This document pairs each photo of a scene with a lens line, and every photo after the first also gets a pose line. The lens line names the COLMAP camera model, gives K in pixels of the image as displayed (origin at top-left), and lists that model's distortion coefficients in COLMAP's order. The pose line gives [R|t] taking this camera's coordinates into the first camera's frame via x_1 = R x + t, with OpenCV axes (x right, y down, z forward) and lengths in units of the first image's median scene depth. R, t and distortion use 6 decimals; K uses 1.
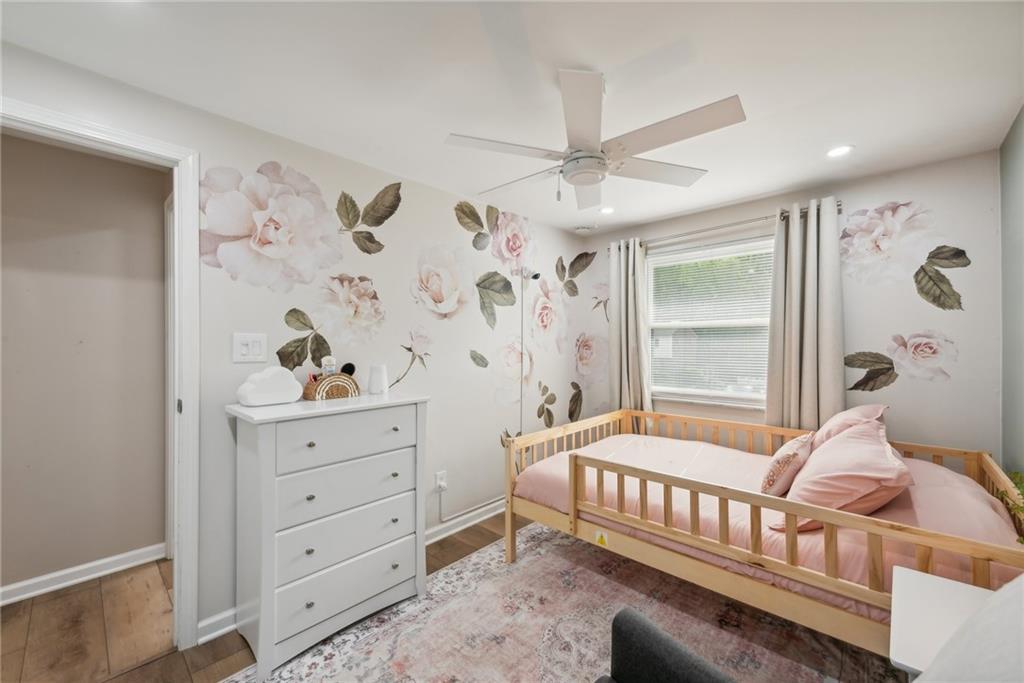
lens RADIAL K [[411.5, 0, 514.2], [0, 411.5, 341.2], [0, 0, 1]] dist [0.018722, -0.005470]
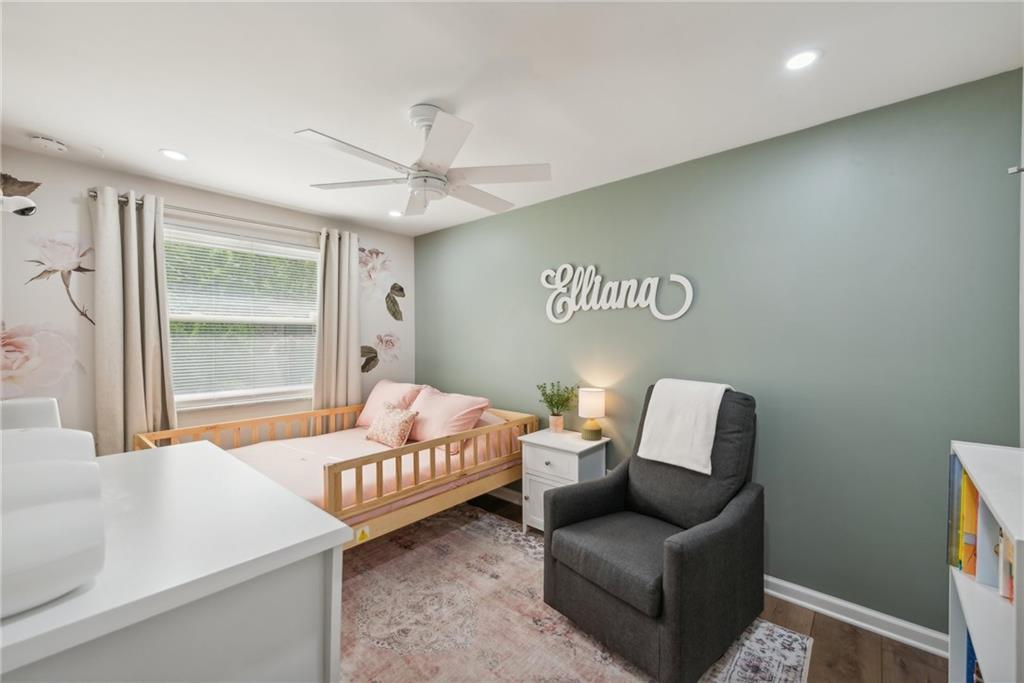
lens RADIAL K [[411.5, 0, 514.0], [0, 411.5, 343.5], [0, 0, 1]] dist [0.018722, -0.005470]
pose [[-0.035066, -0.008260, 0.999351, -0.663589], [-0.003183, 0.999962, 0.008154, 0.004049], [-0.999380, -0.002895, -0.035091, 0.553349]]
